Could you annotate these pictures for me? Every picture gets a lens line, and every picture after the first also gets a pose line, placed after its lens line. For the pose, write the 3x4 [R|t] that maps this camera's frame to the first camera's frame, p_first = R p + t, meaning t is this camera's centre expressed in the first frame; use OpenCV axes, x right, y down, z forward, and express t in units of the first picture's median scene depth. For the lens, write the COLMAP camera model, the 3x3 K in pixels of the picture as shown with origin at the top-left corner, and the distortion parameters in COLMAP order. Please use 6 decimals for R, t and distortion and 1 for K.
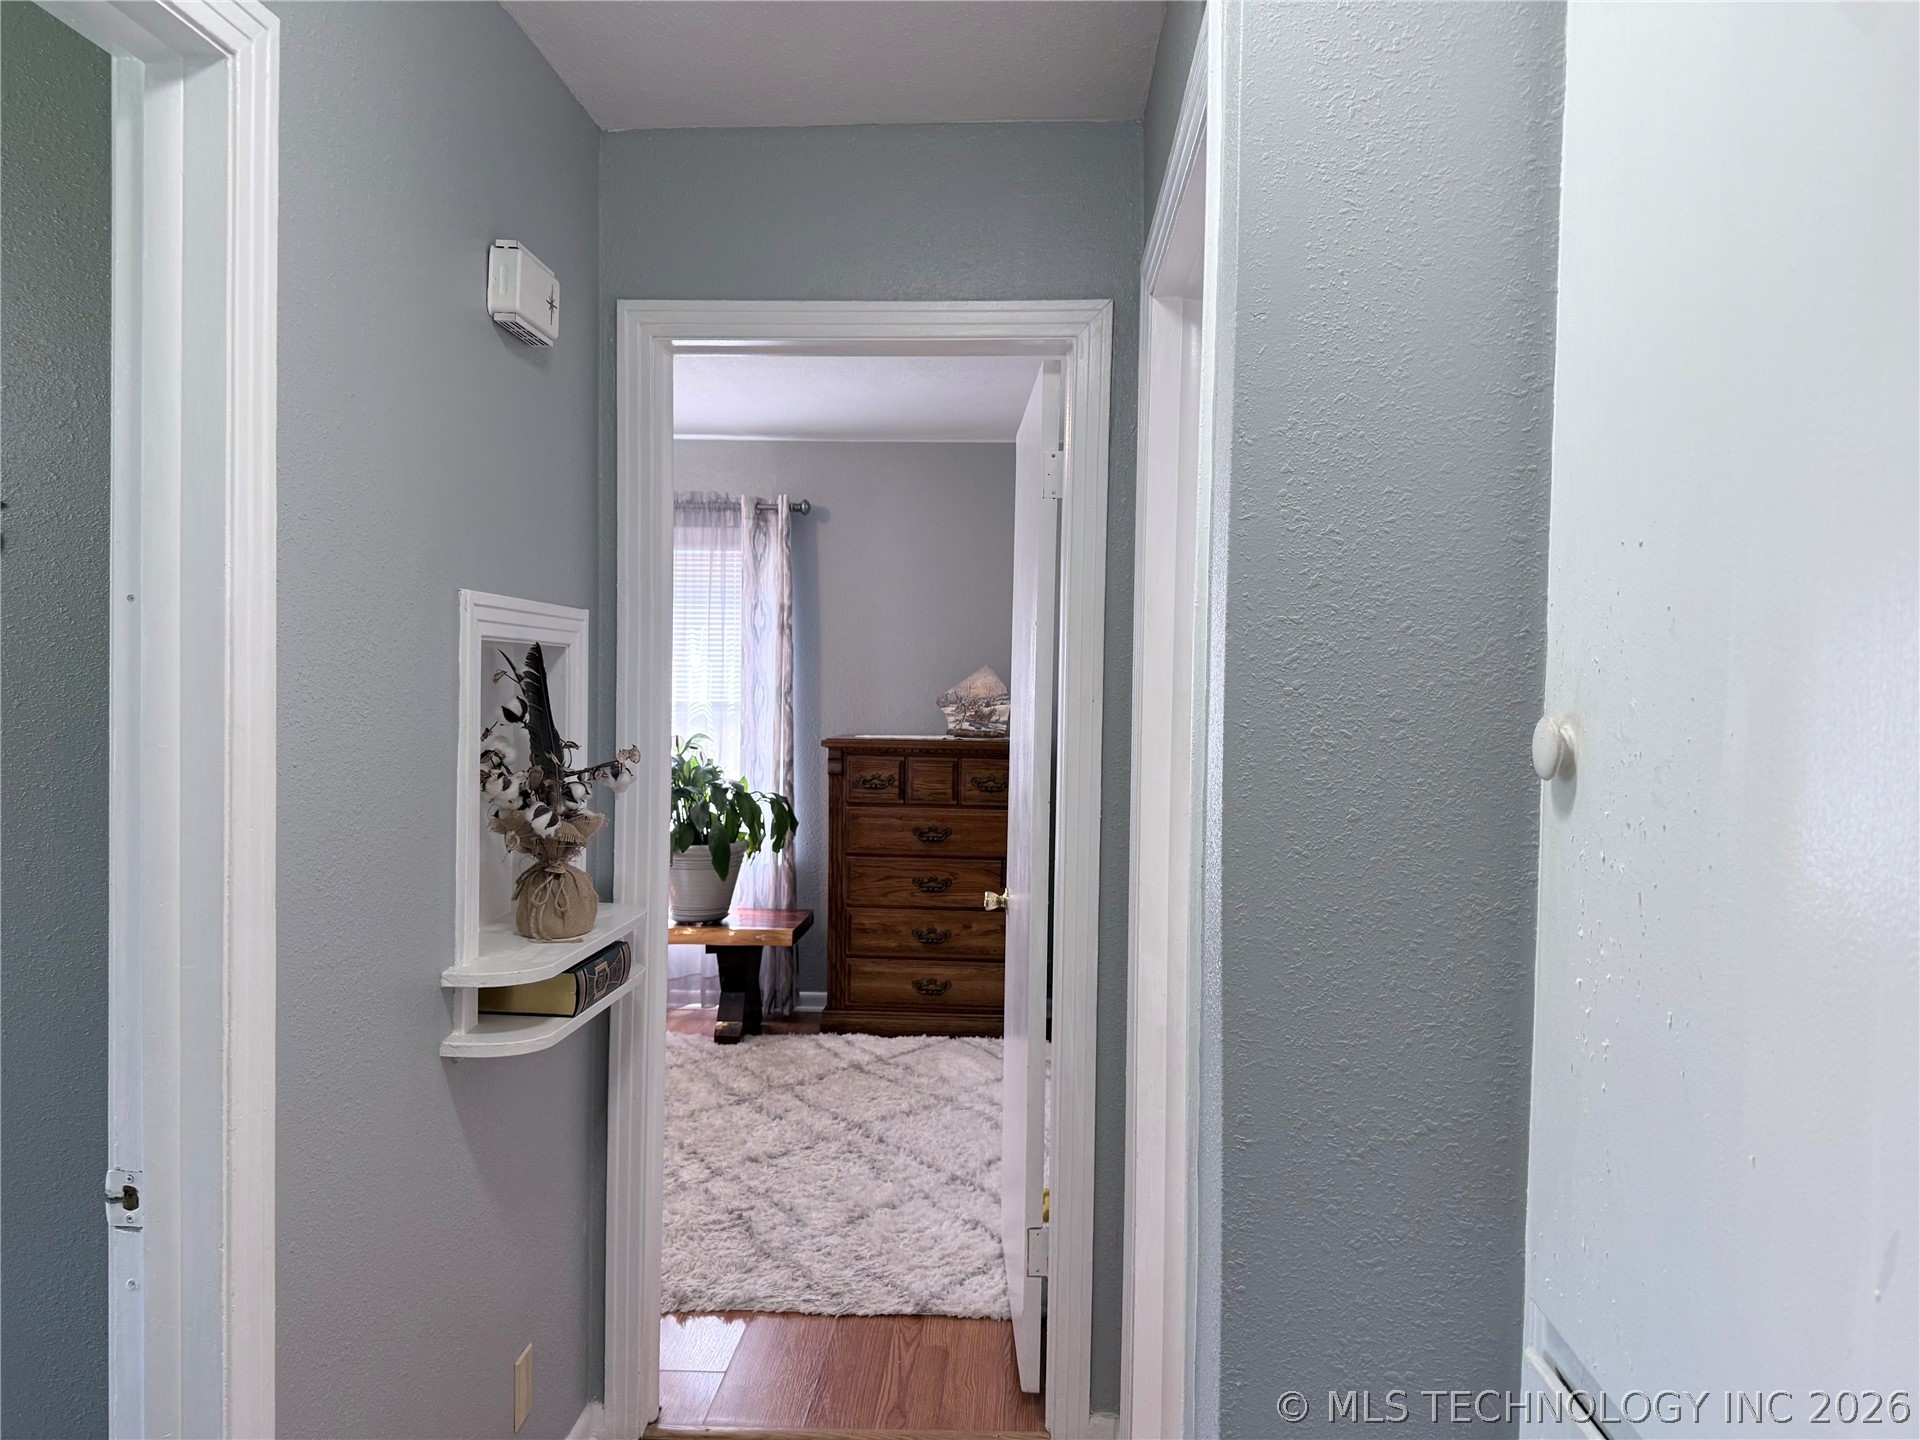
lens RADIAL K [[1339.5, 0, 970.0], [0, 1339.5, 721.7], [0, 0, 1]] dist [0.030662, -0.035690]
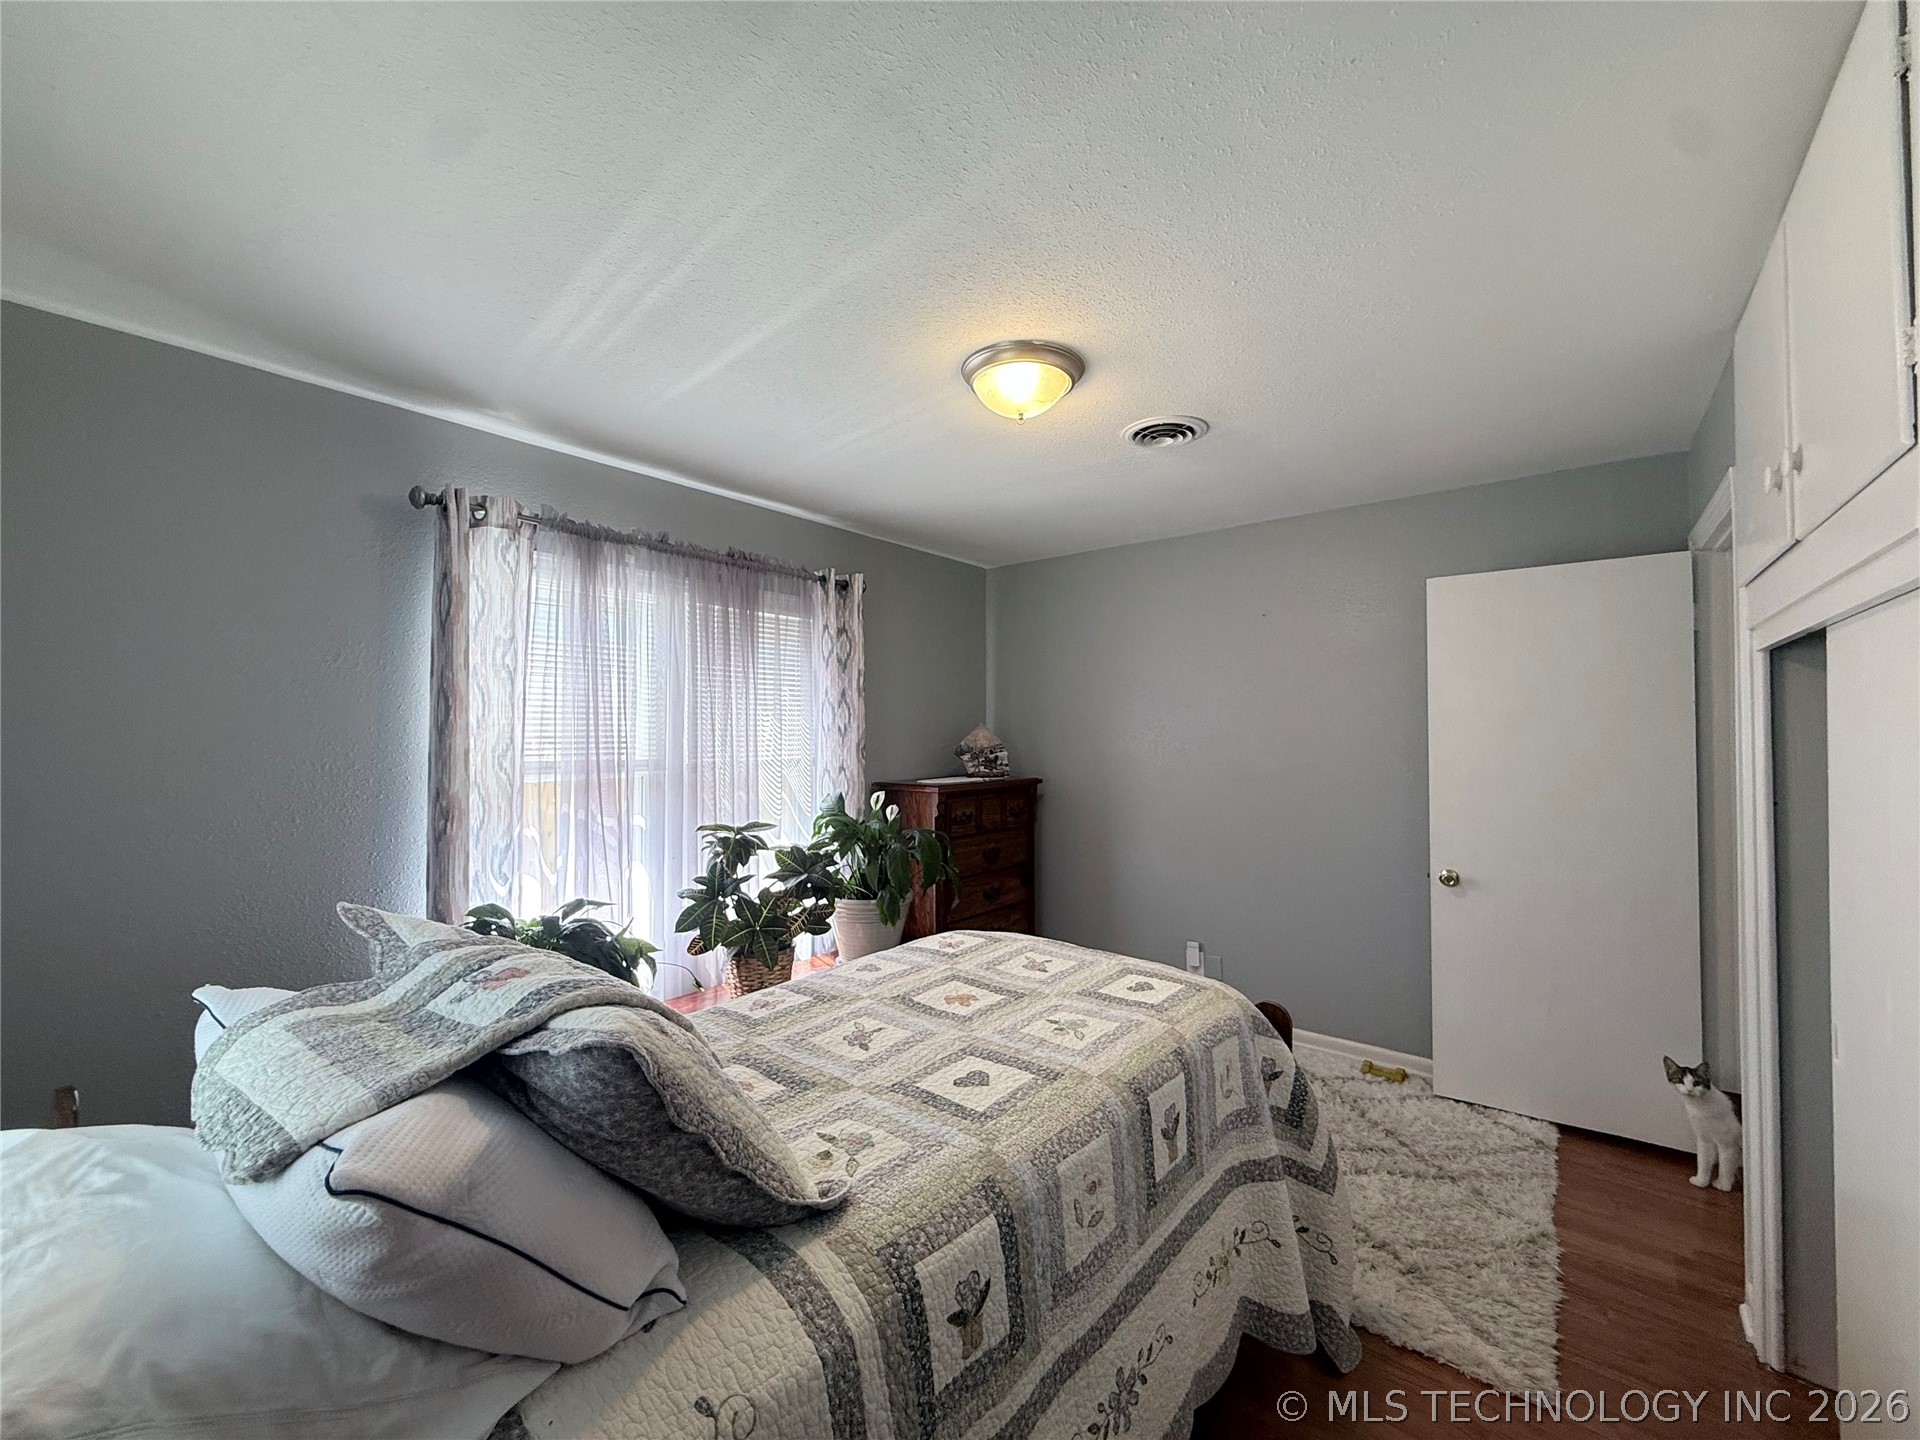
lens RADIAL K [[763.1, 0, 956.0], [0, 763.1, 720.2], [0, 0, 1]] dist [-0.000426, 0.000426]
pose [[0.590894, -0.006080, 0.806726, -0.630519], [0.035986, 0.999175, -0.018827, -0.032426], [-0.805946, 0.040156, 0.590626, 0.584955]]
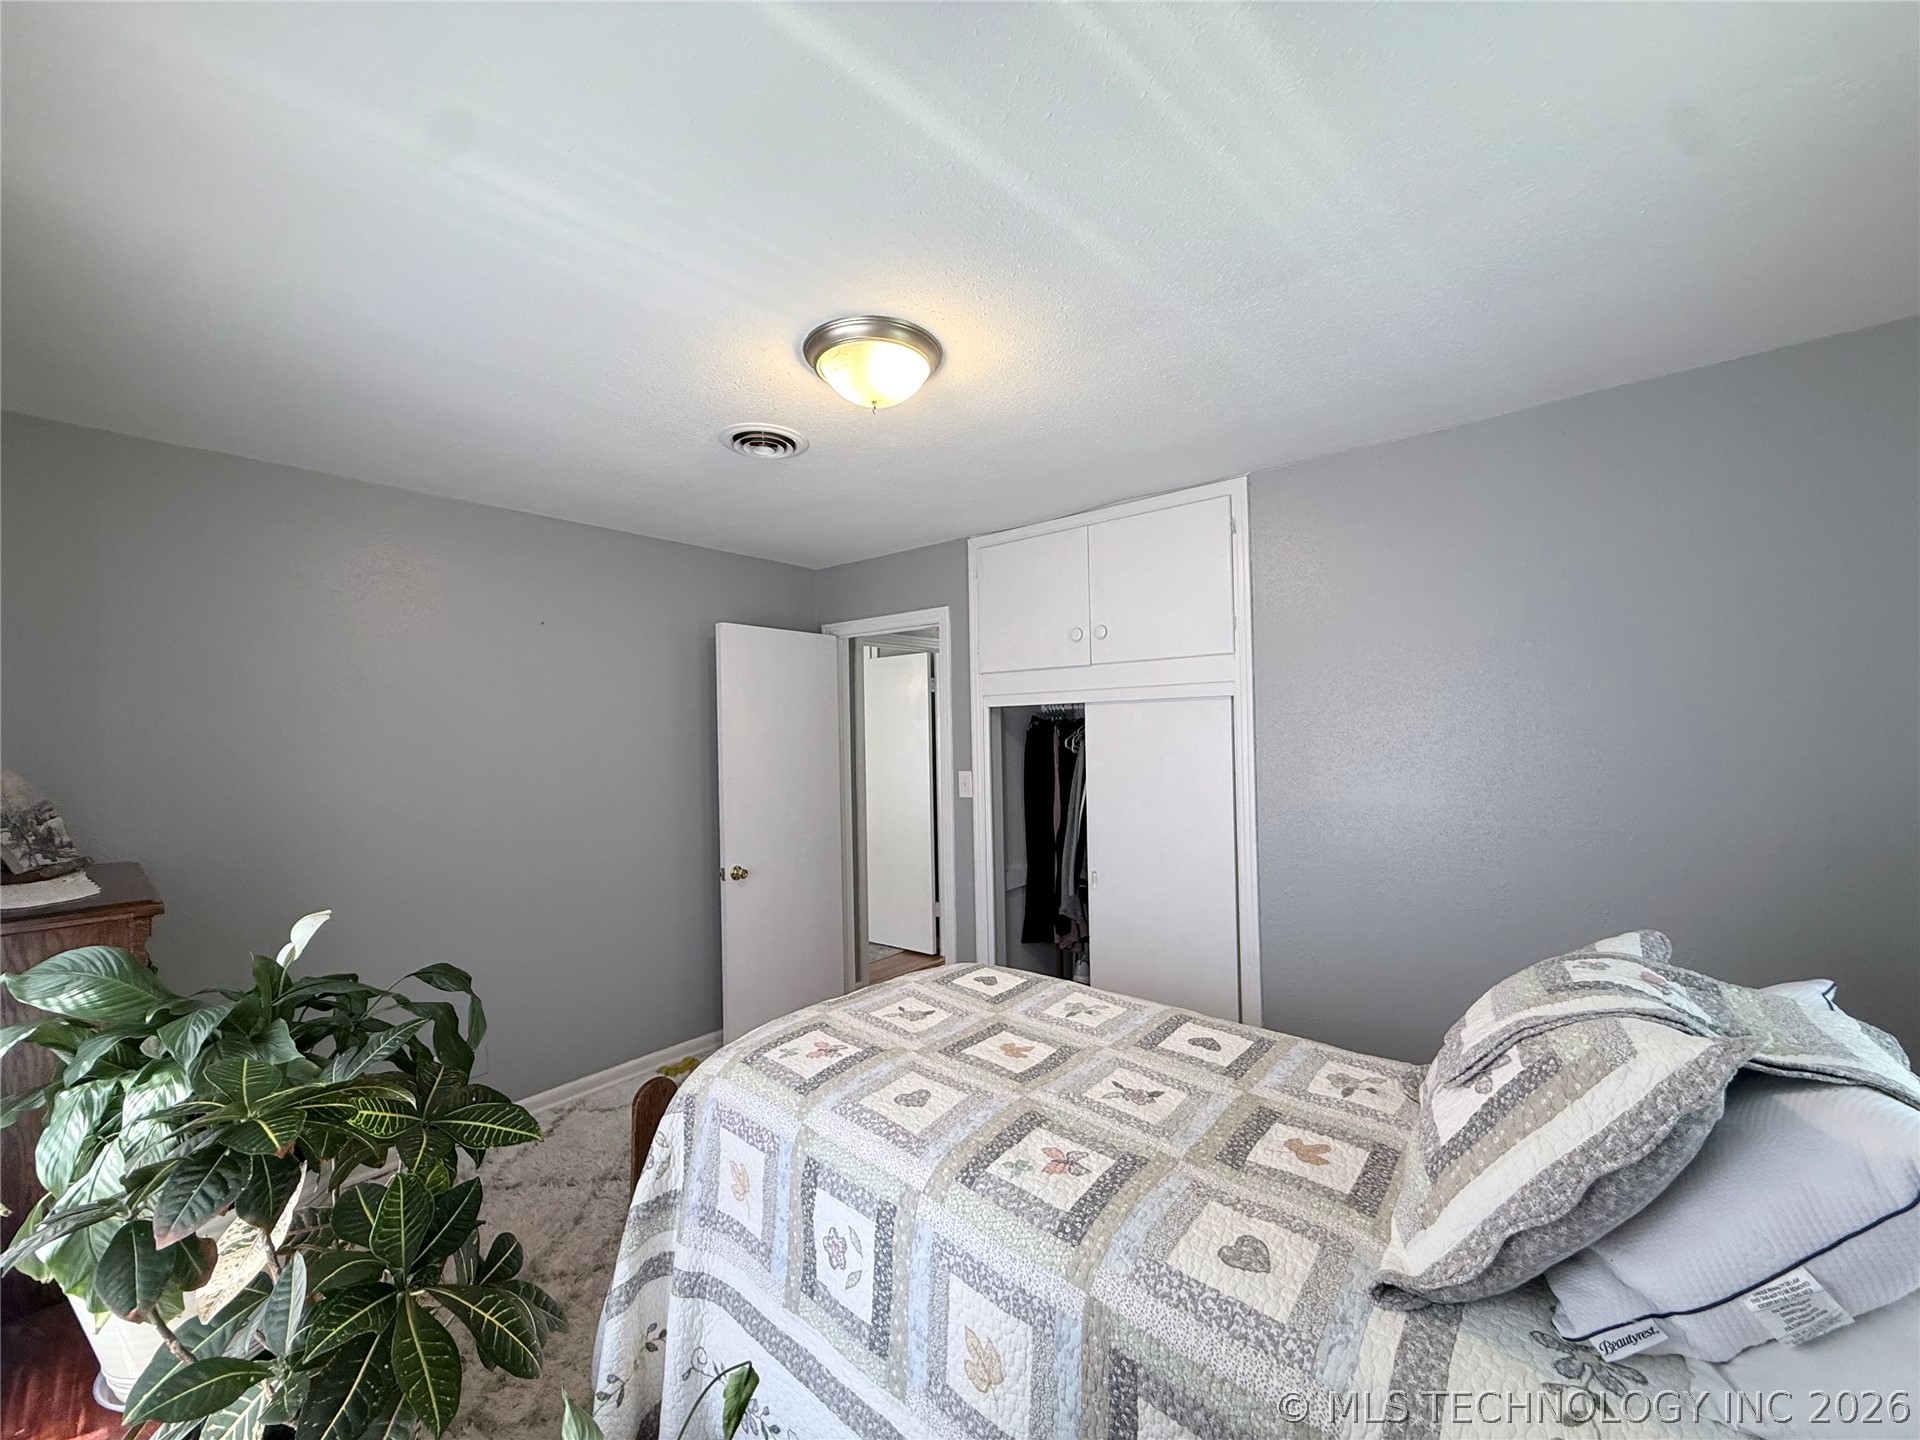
lens RADIAL K [[763.1, 0, 946.5], [0, 763.1, 729.5], [0, 0, 1]] dist [-0.000426, 0.000426]
pose [[-0.790873, -0.001020, 0.611979, -0.531088], [0.022374, 0.999282, 0.030580, -0.057184], [-0.611571, 0.037878, -0.790282, 1.034953]]
